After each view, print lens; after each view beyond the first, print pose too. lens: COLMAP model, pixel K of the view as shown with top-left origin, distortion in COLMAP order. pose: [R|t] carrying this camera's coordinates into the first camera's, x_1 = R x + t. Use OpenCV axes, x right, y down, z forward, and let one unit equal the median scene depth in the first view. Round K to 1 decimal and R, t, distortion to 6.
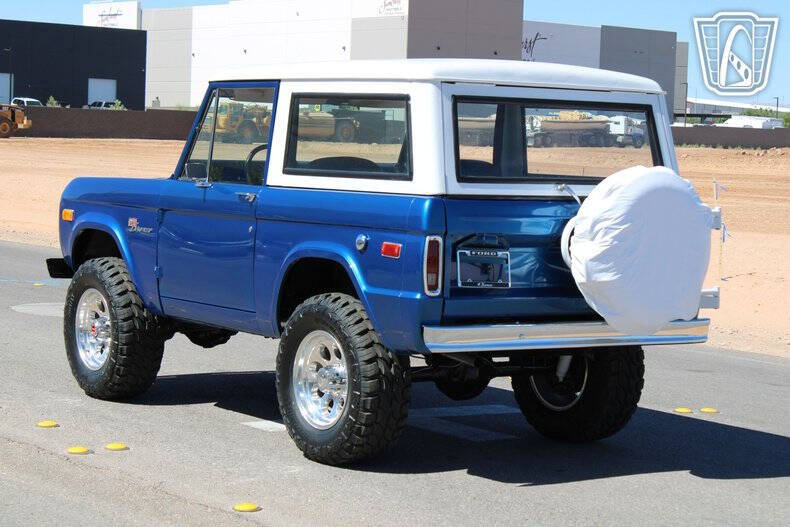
lens RADIAL K [[1905.9, 0, 395.0], [0, 1905.9, 263.5], [0, 0, 1]] dist [0.055246, 0.548149]
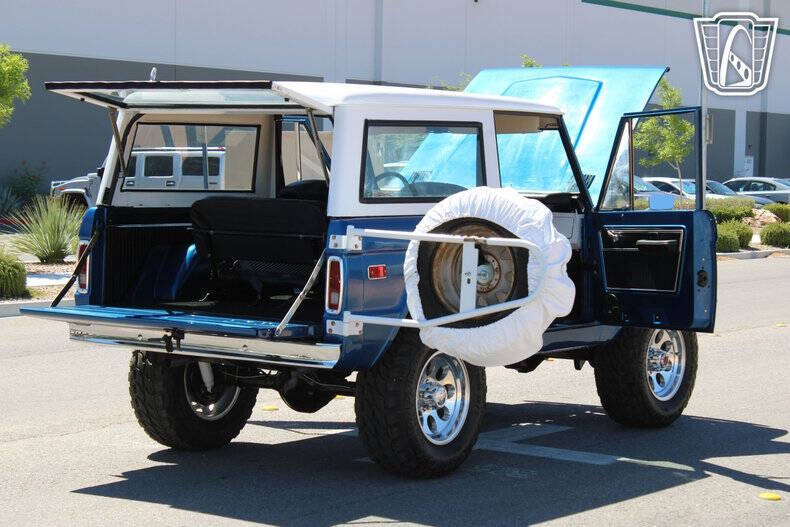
lens RADIAL K [[1905.9, 0, 395.0], [0, 1905.9, 263.5], [0, 0, 1]] dist [0.055246, 0.548149]
pose [[0.322417, 0.017293, -0.946440, 1.141380], [-0.065642, 0.997835, -0.004130, -0.009043], [0.944319, 0.063458, 0.322854, 0.787859]]
